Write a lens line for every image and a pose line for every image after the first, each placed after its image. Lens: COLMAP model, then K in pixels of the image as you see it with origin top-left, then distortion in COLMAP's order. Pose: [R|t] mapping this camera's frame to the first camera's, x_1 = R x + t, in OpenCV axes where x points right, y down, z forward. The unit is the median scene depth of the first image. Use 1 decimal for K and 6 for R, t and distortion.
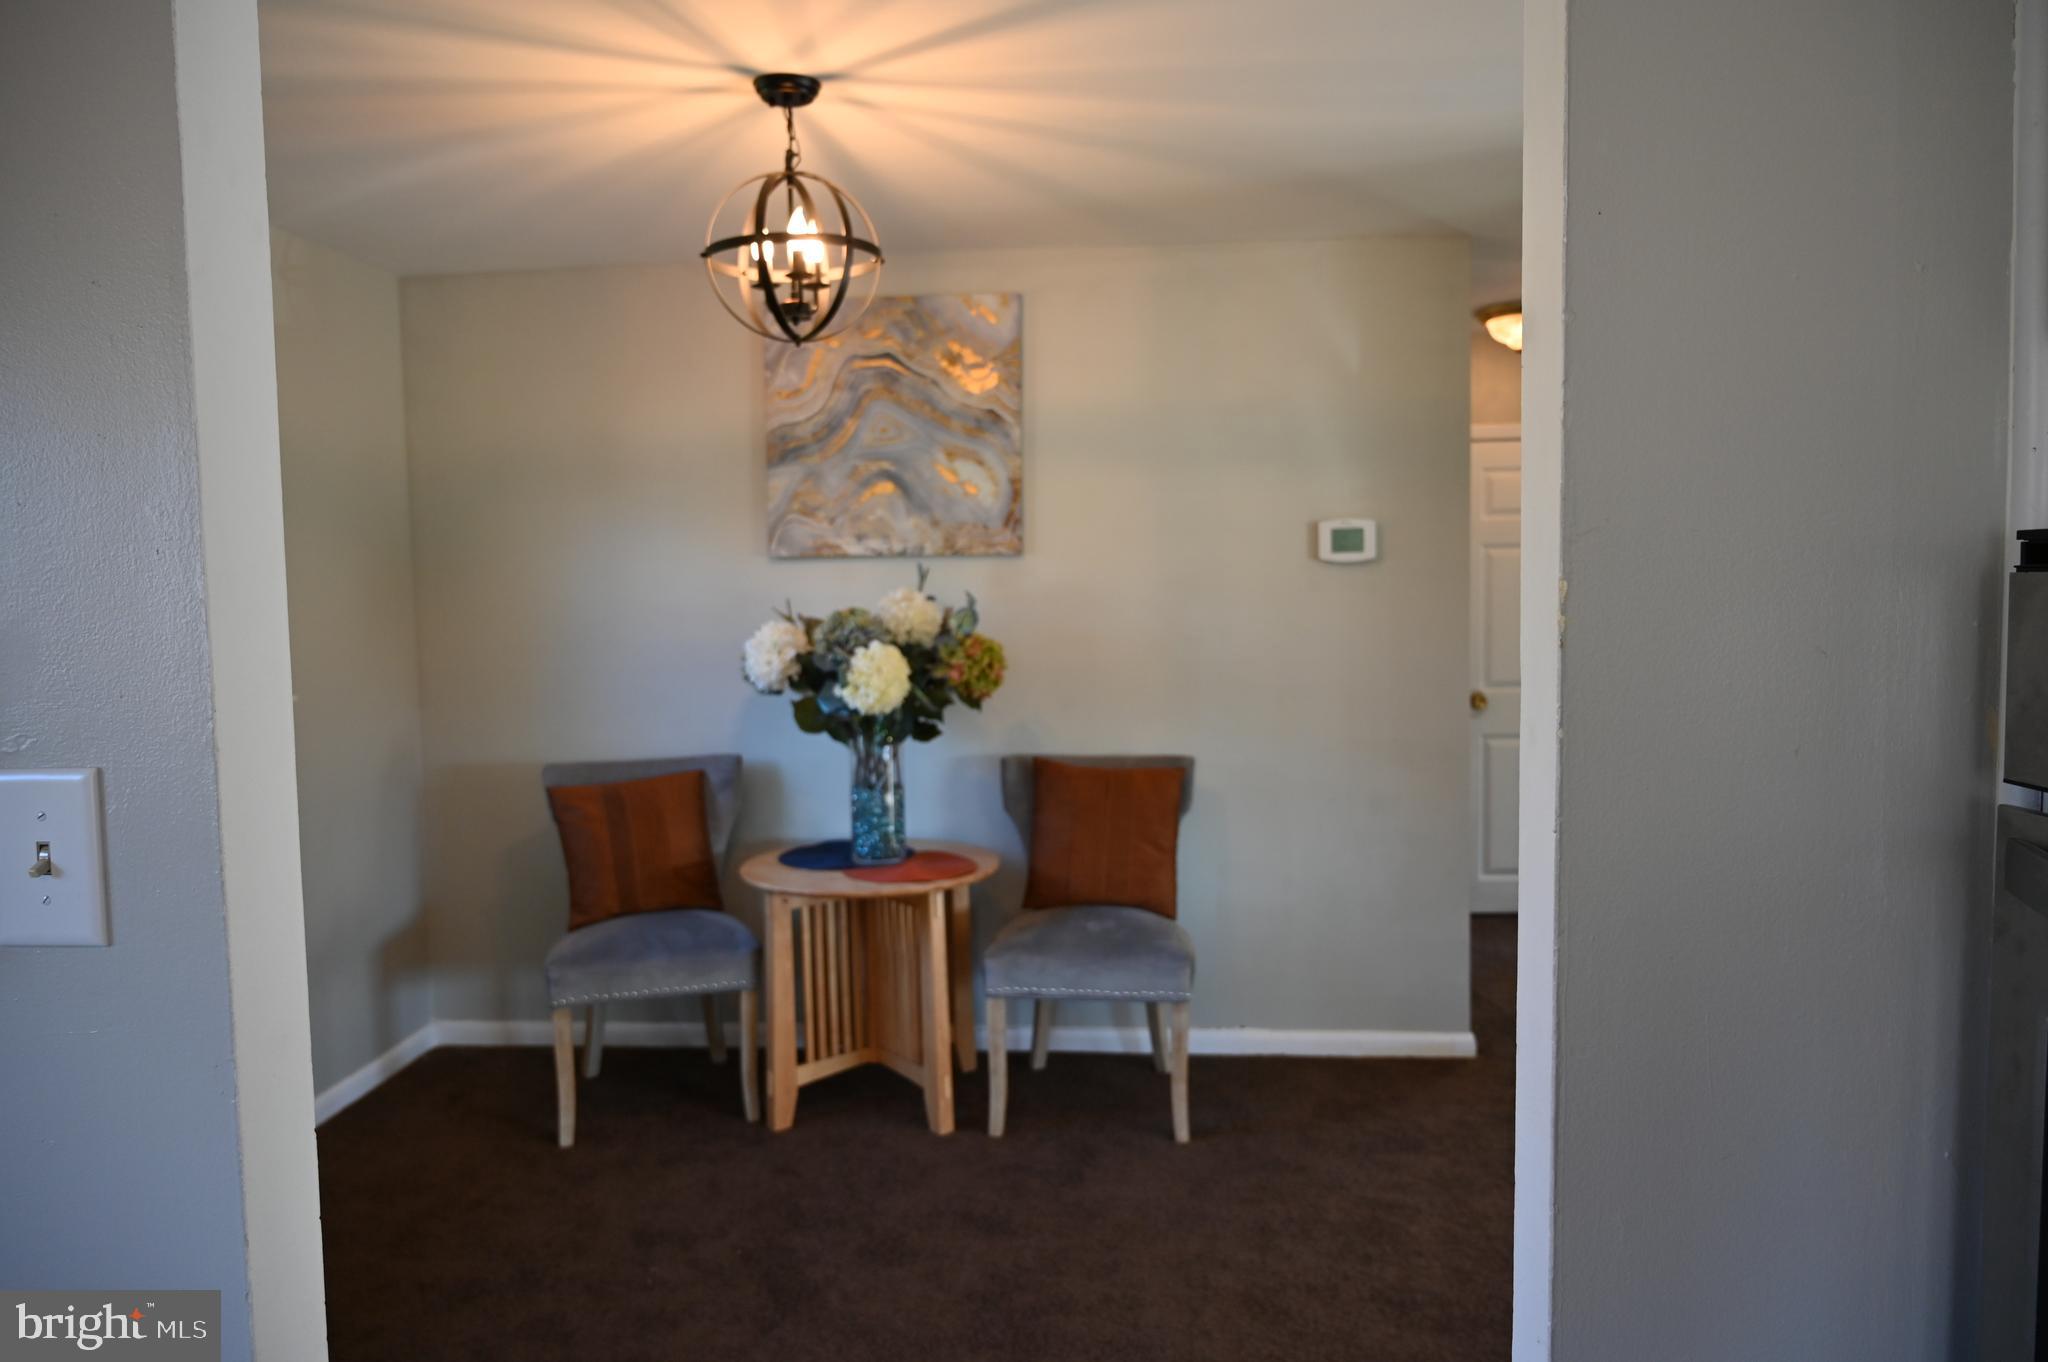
lens RADIAL K [[1345.9, 0, 1024.0], [0, 1345.9, 681.0], [0, 0, 1]] dist [-0.010433, -0.001112]
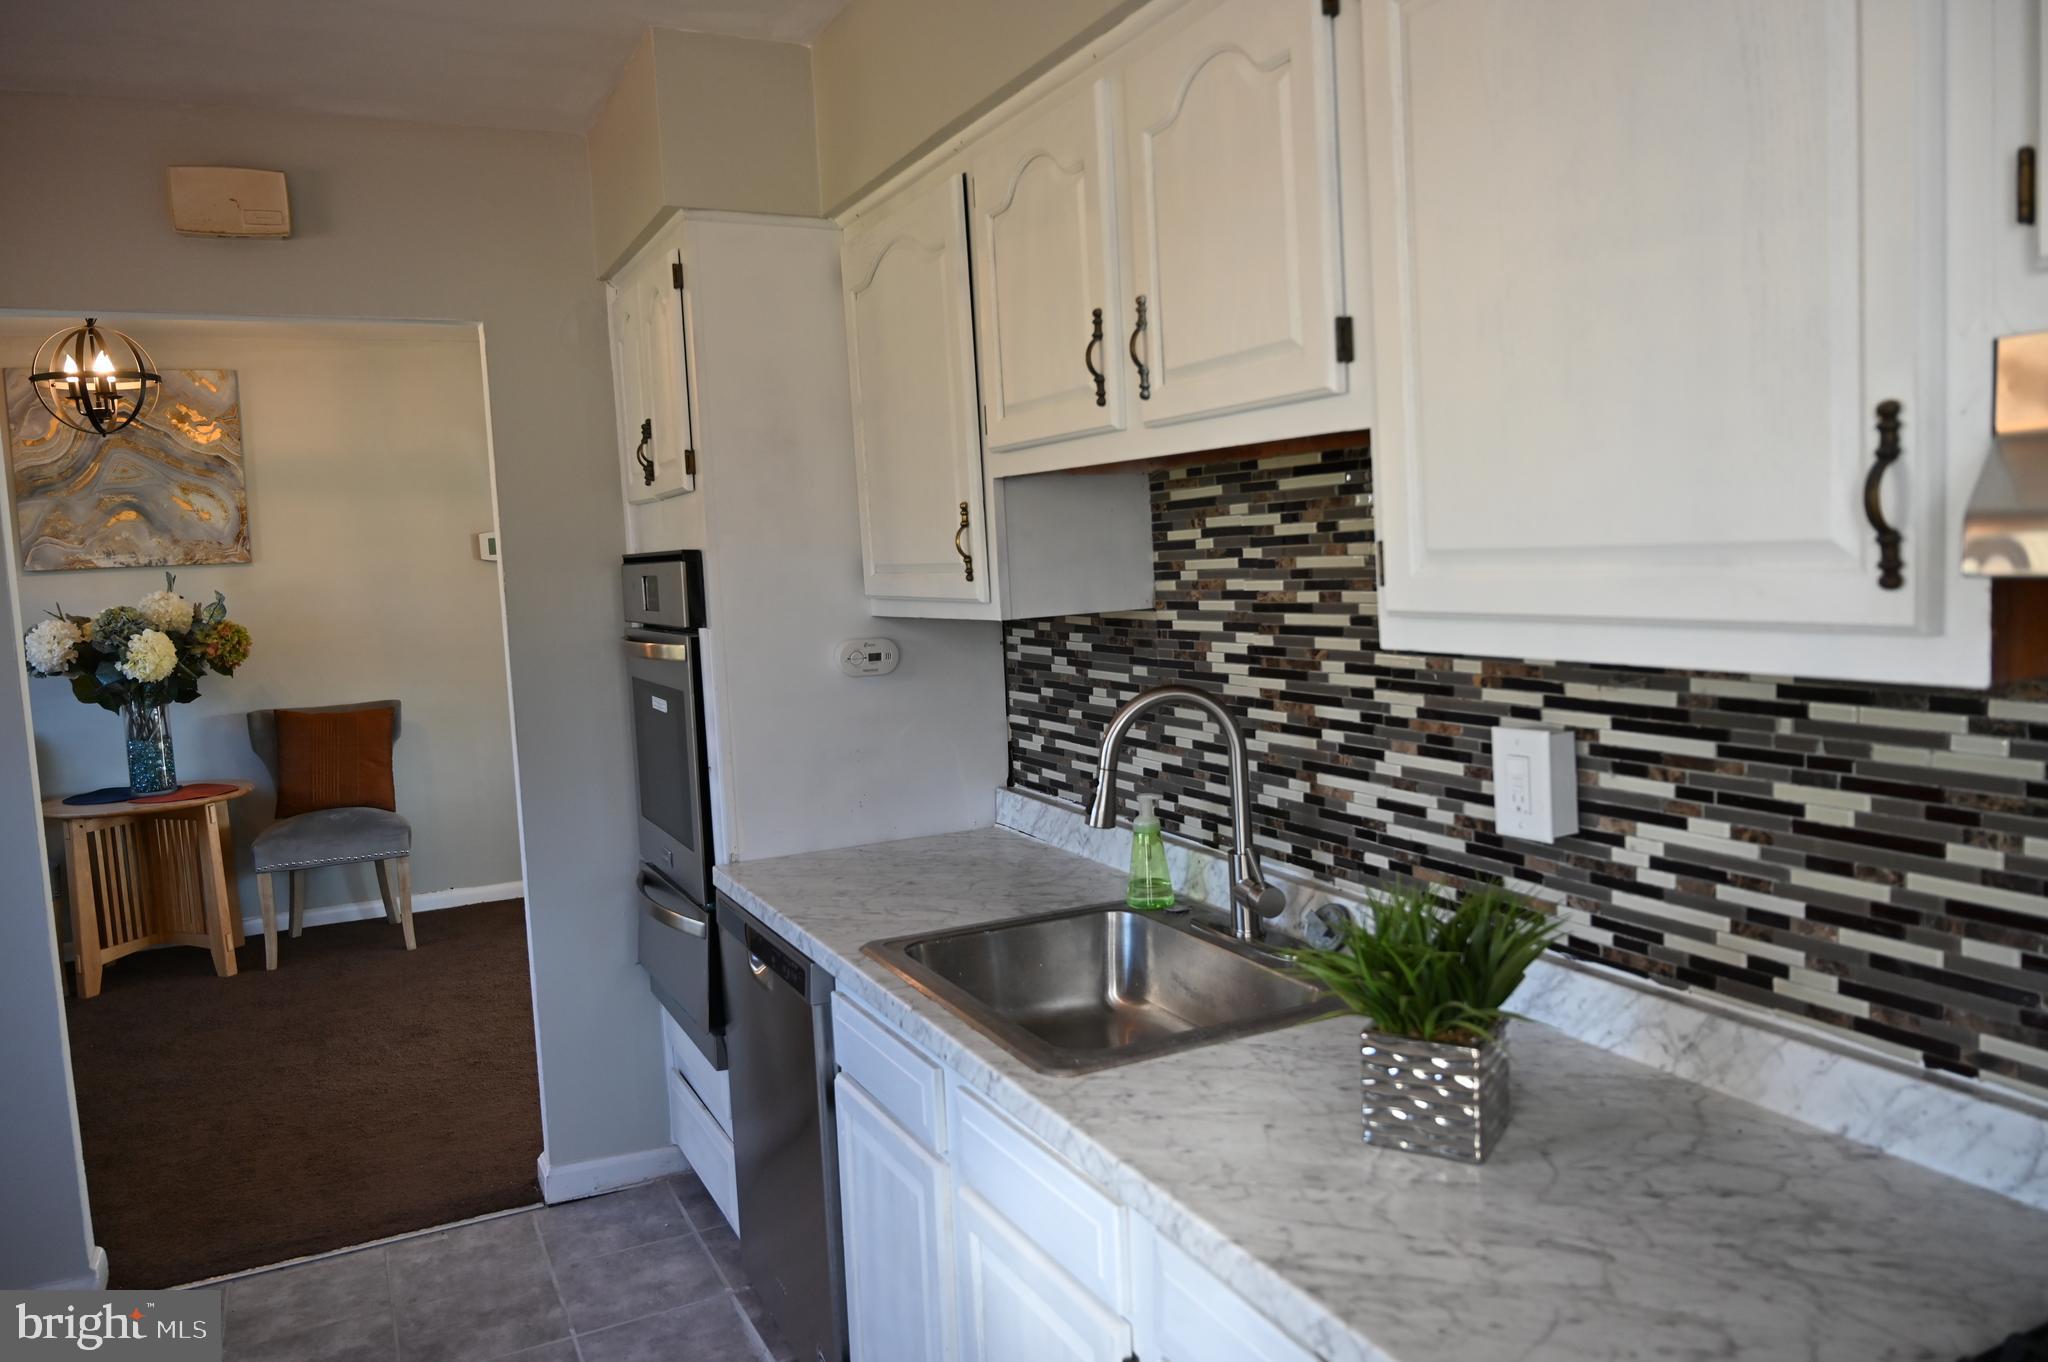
lens RADIAL K [[1438.9, 0, 1024.7], [0, 1438.9, 671.9], [0, 0, 1]] dist [-0.009497, 0.001589]
pose [[0.857019, -0.071303, 0.510328, -0.080694], [0.073502, 0.997168, 0.015888, 0.050413], [-0.510016, 0.023894, 0.859833, -0.645304]]
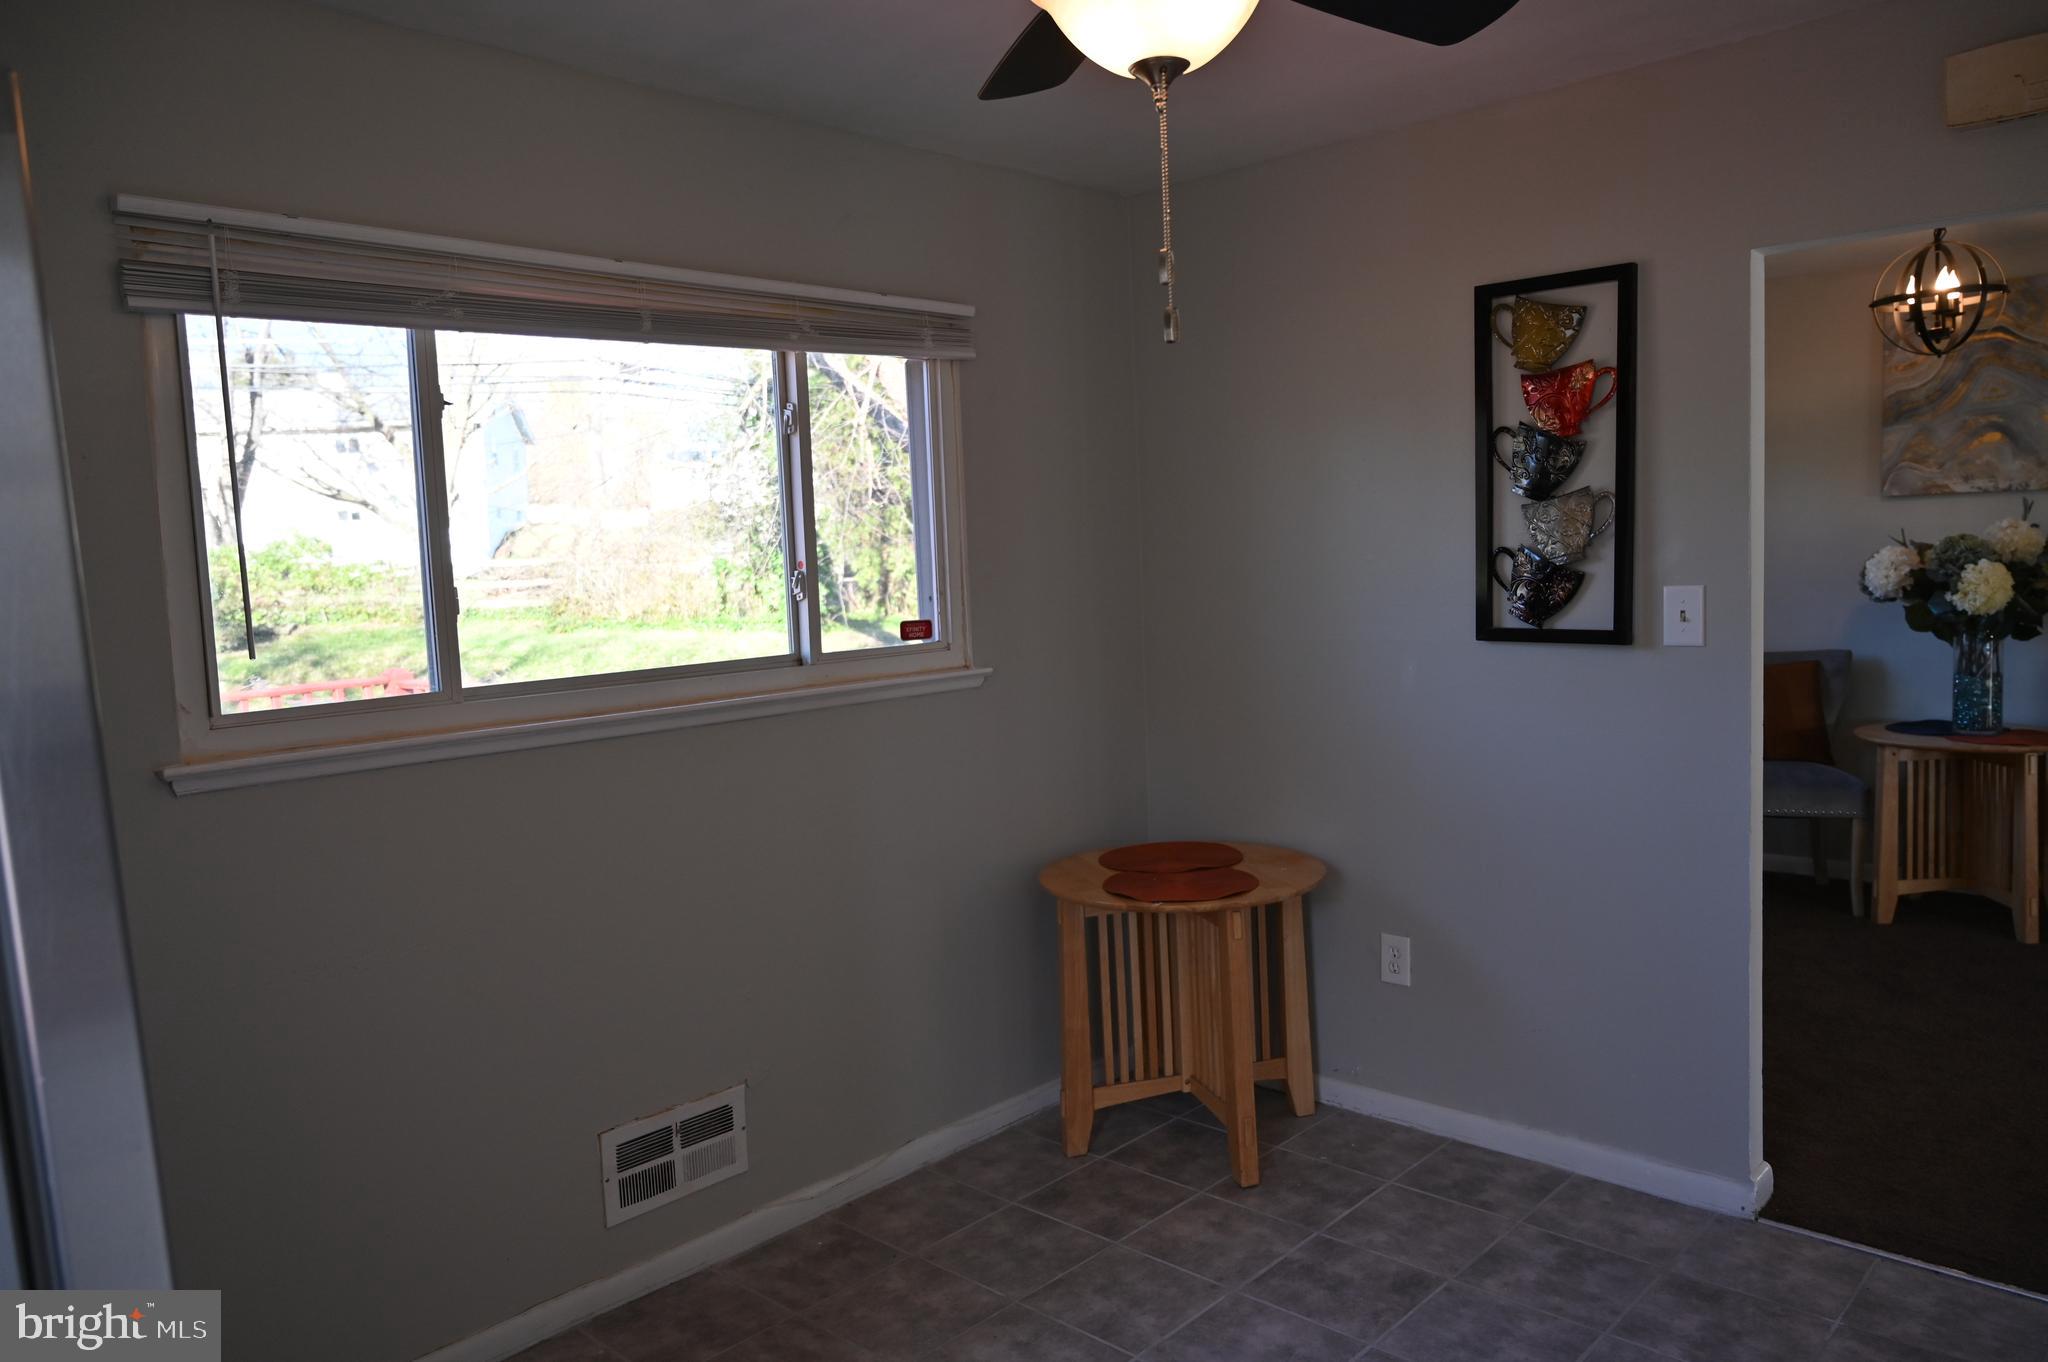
lens RADIAL K [[1438.9, 0, 1024.7], [0, 1438.9, 671.9], [0, 0, 1]] dist [-0.009497, 0.001589]
pose [[0.782728, 0.037444, -0.621236, 0.026242], [-0.018947, 0.999159, 0.036351, 0.041345], [0.622075, -0.016682, 0.782780, -0.592465]]
